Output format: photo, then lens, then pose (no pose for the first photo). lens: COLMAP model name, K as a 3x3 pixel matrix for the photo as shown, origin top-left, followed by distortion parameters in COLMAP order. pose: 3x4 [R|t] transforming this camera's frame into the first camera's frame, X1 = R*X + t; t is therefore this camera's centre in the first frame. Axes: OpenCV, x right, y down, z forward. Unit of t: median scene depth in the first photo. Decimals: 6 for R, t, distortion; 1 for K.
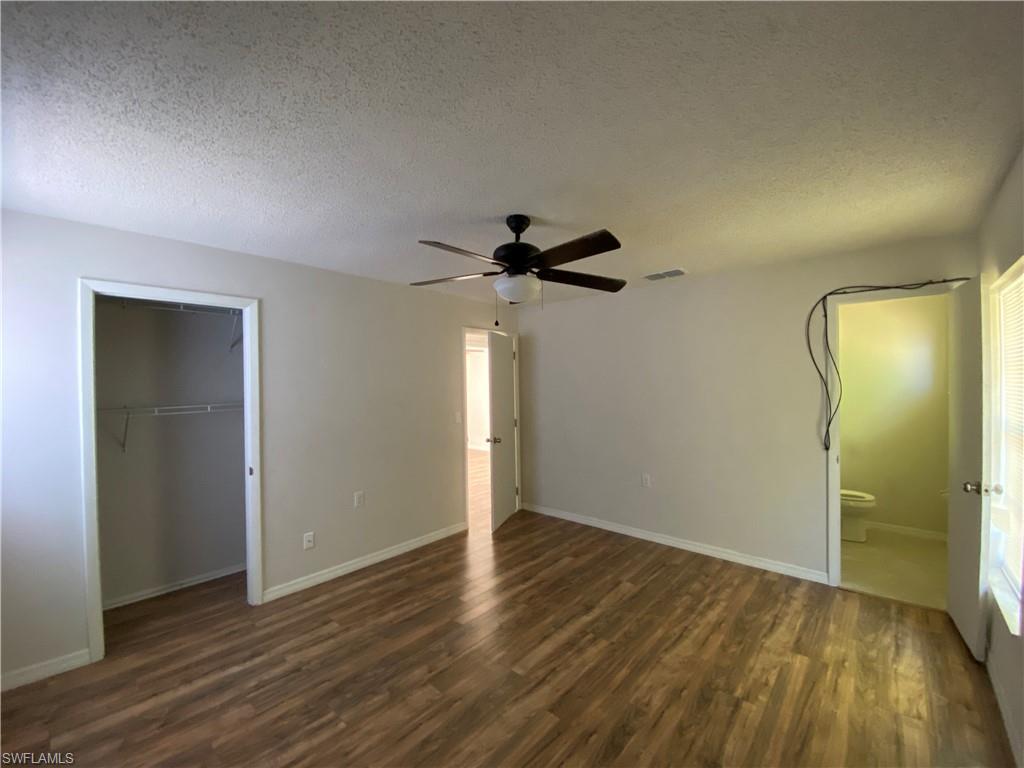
lens RADIAL K [[420.0, 0, 517.8], [0, 420.0, 385.9], [0, 0, 1]] dist [0.020059, -0.019302]
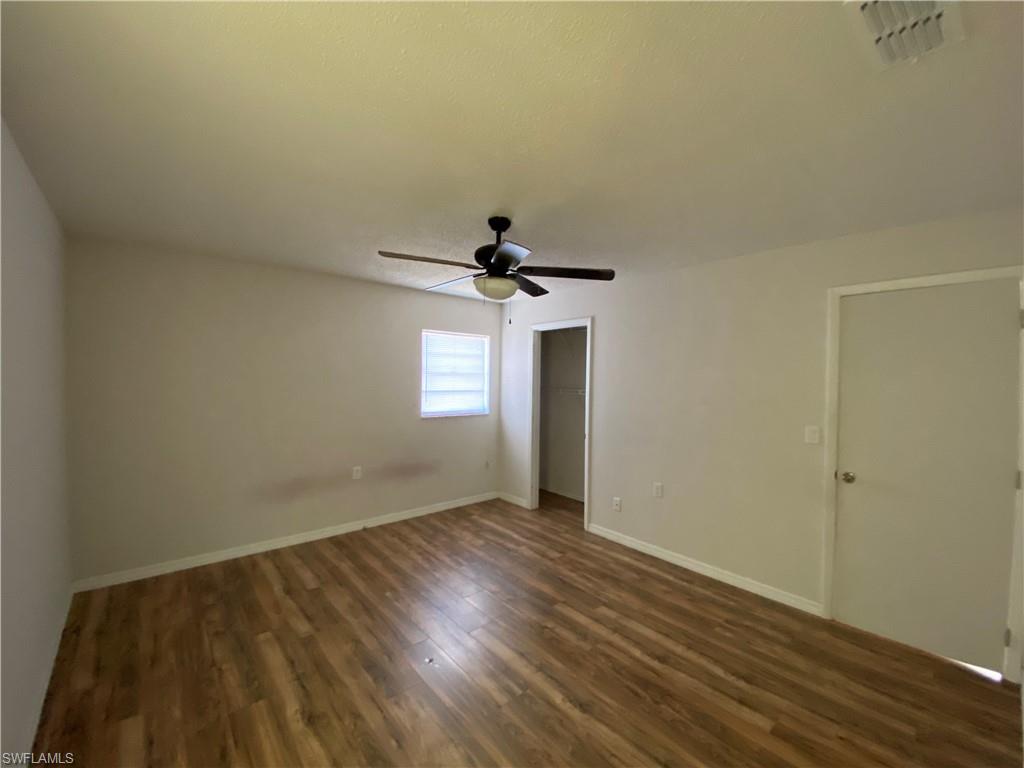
lens RADIAL K [[420.0, 0, 505.6], [0, 420.0, 382.9], [0, 0, 1]] dist [0.020059, -0.019302]
pose [[-0.152758, 0.027355, -0.987885, 0.991403], [-0.021336, 0.999293, 0.030970, -0.024268], [0.988033, 0.025808, -0.152066, 1.119815]]
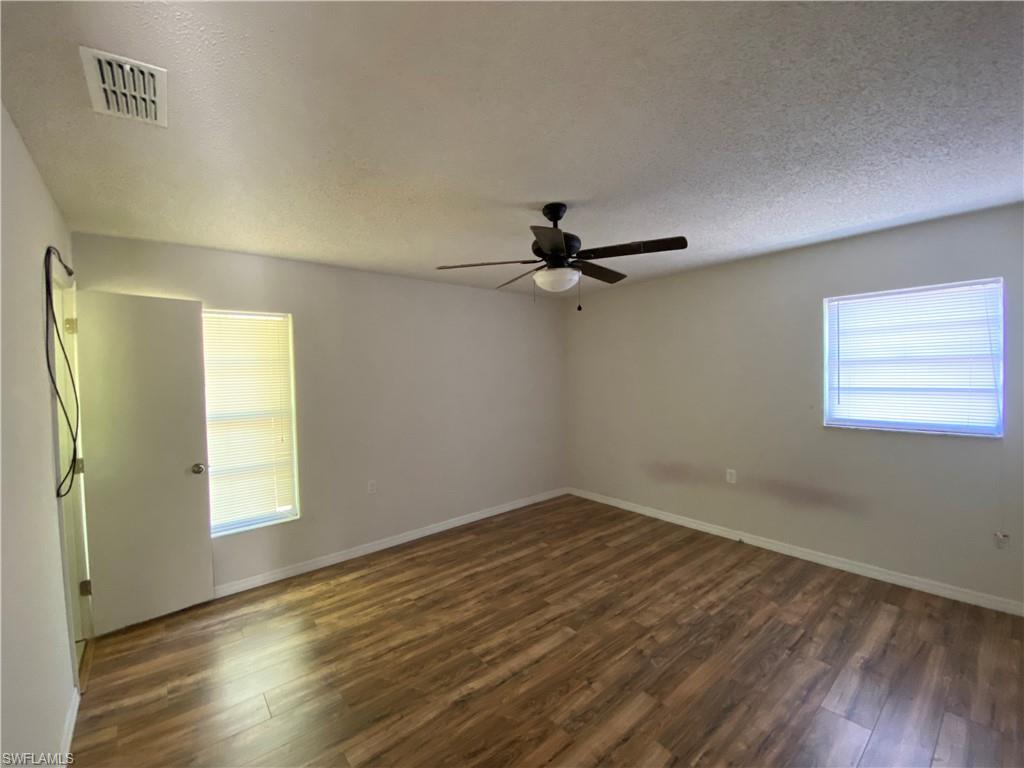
lens RADIAL K [[420.0, 0, 516.4], [0, 420.0, 388.4], [0, 0, 1]] dist [0.020059, -0.019302]
pose [[-0.986671, 0.030947, 0.159761, -0.052143], [0.038050, 0.998410, 0.041597, -0.011291], [-0.158220, 0.047121, -0.986279, 1.900058]]
